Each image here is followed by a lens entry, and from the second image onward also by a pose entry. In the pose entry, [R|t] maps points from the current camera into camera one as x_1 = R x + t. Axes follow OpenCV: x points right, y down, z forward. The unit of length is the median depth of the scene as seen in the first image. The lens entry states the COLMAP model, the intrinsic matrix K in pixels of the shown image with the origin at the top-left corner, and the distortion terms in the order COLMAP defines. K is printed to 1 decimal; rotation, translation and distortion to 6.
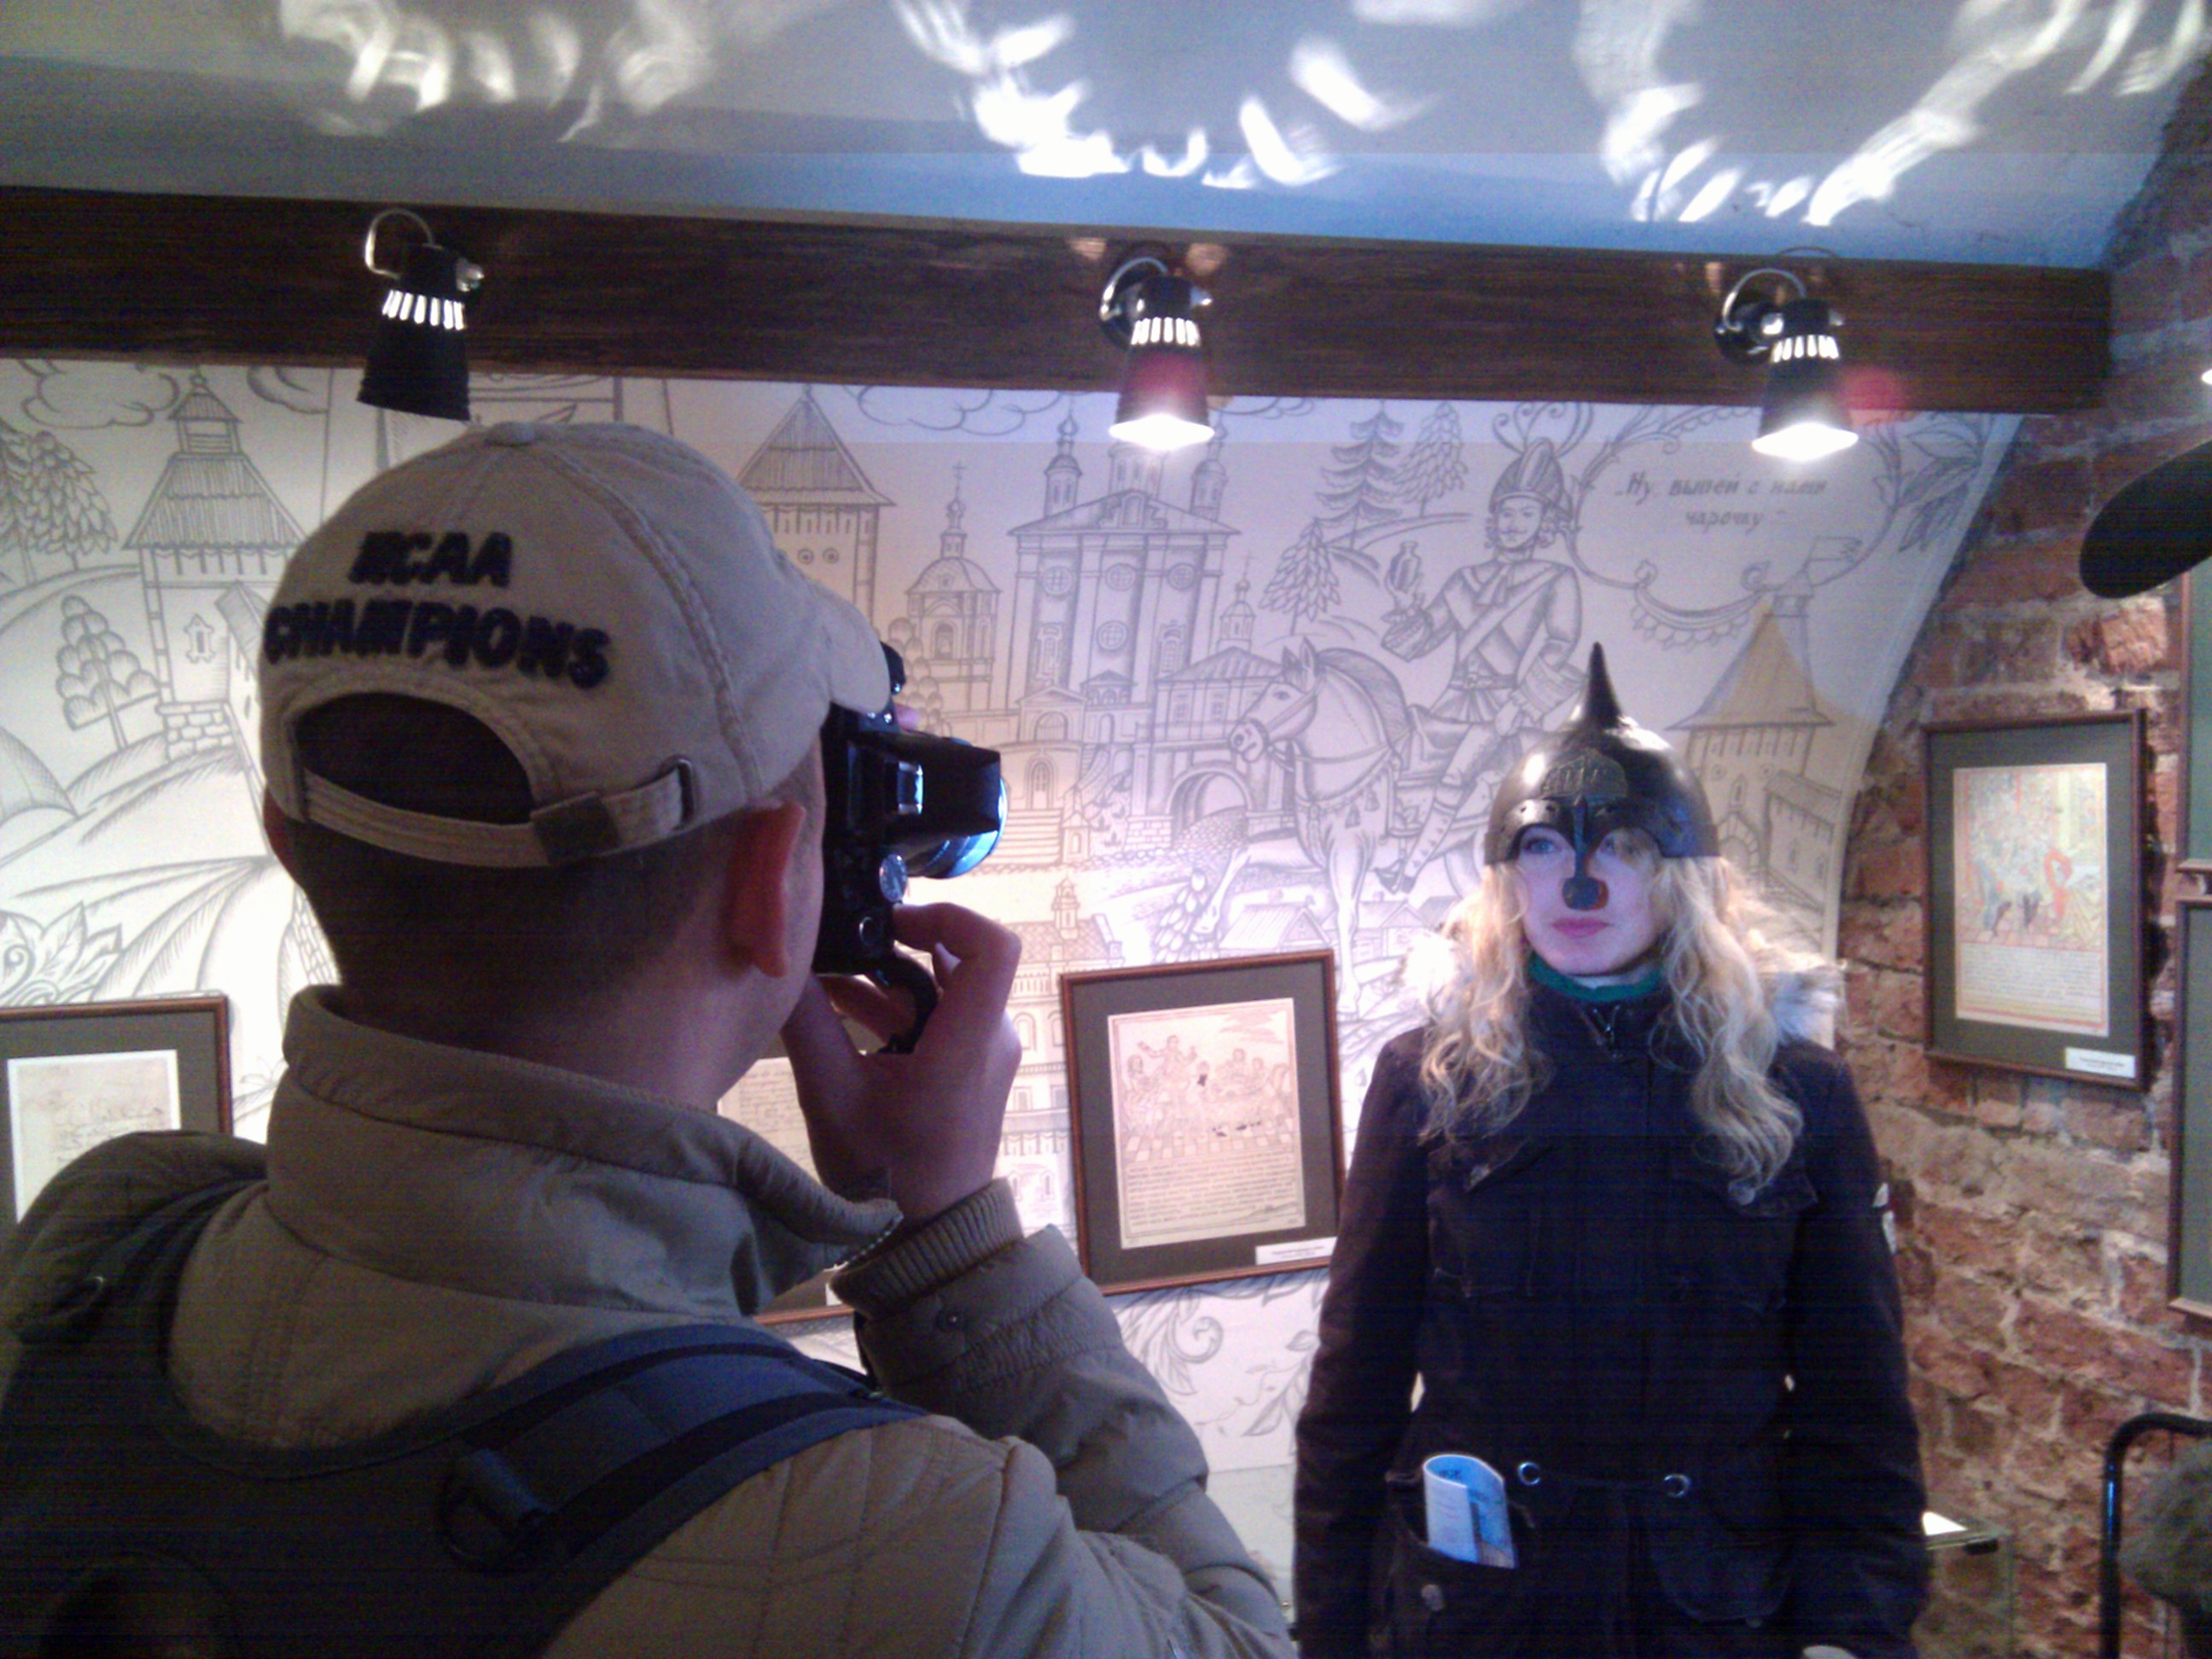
lens RADIAL K [[2018.5, 0, 1105.7], [0, 2018.5, 887.4], [0, 0, 1]] dist [-0.009224, -0.027268]
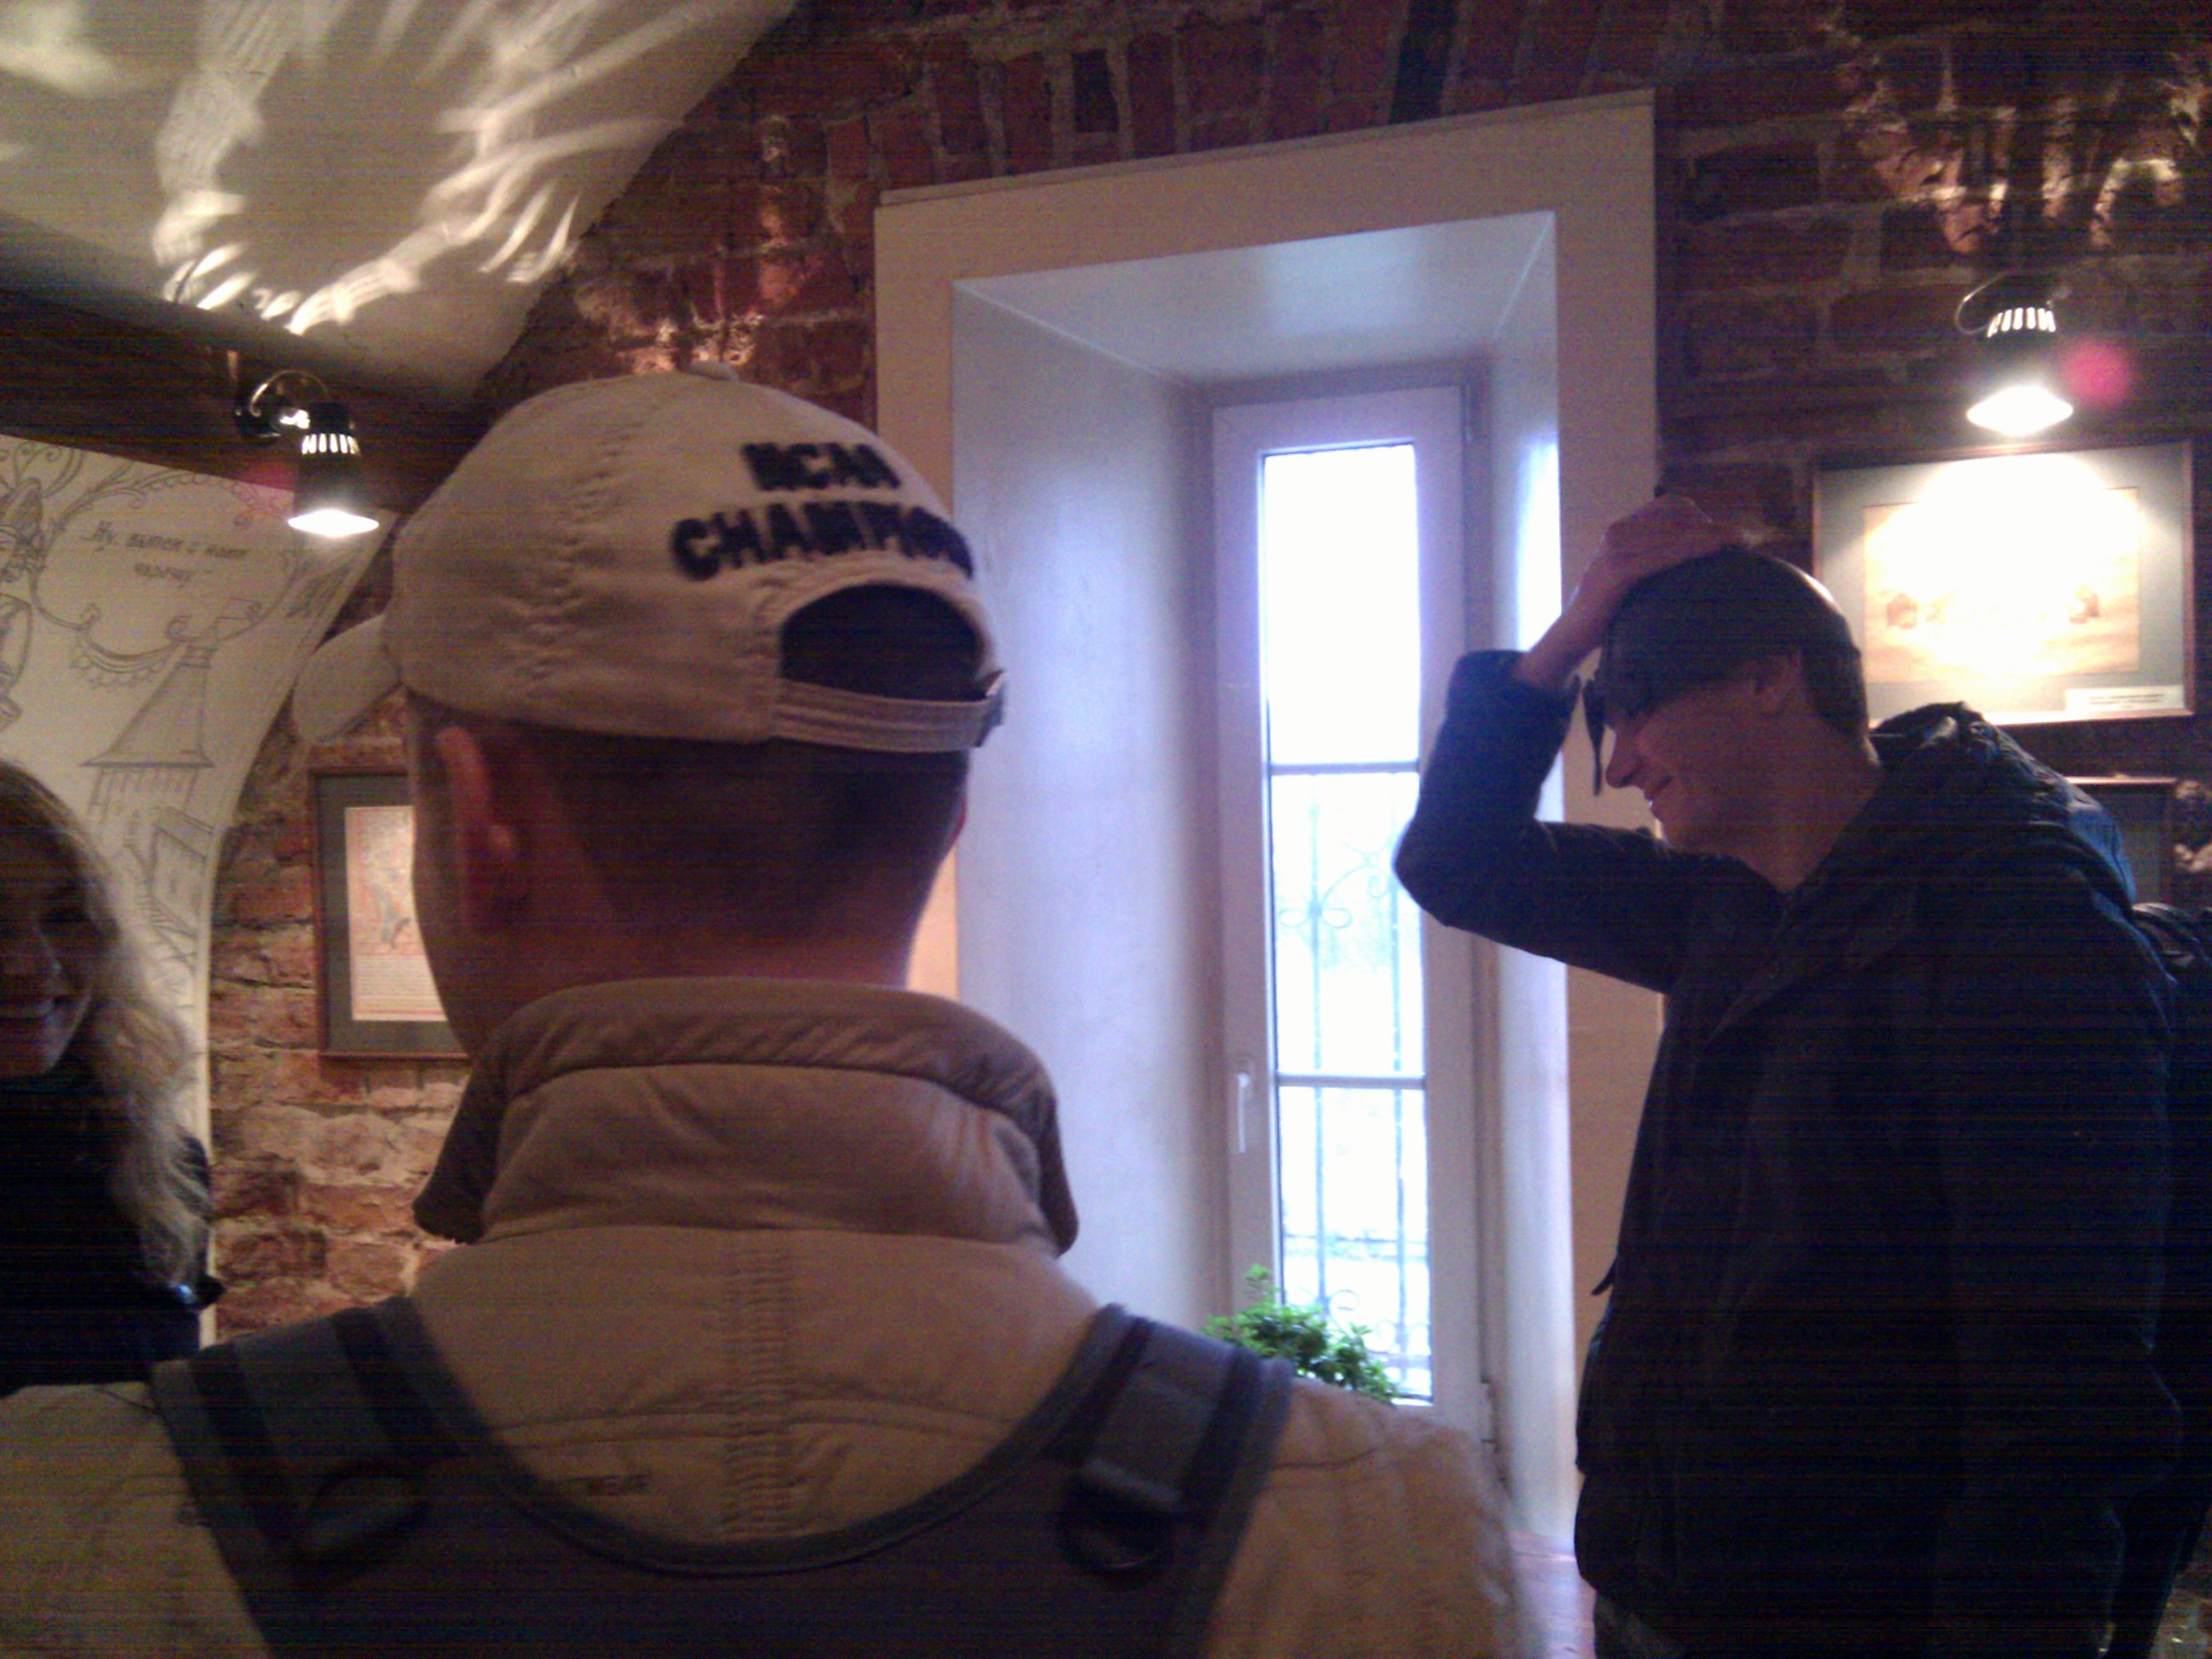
lens RADIAL K [[2018.5, 0, 1105.7], [0, 2018.5, 887.4], [0, 0, 1]] dist [-0.009224, -0.027268]
pose [[0.557618, -0.013391, 0.829990, -0.304101], [0.034924, 0.999363, -0.007340, 0.011451], [-0.829363, 0.033079, 0.557730, -0.016591]]
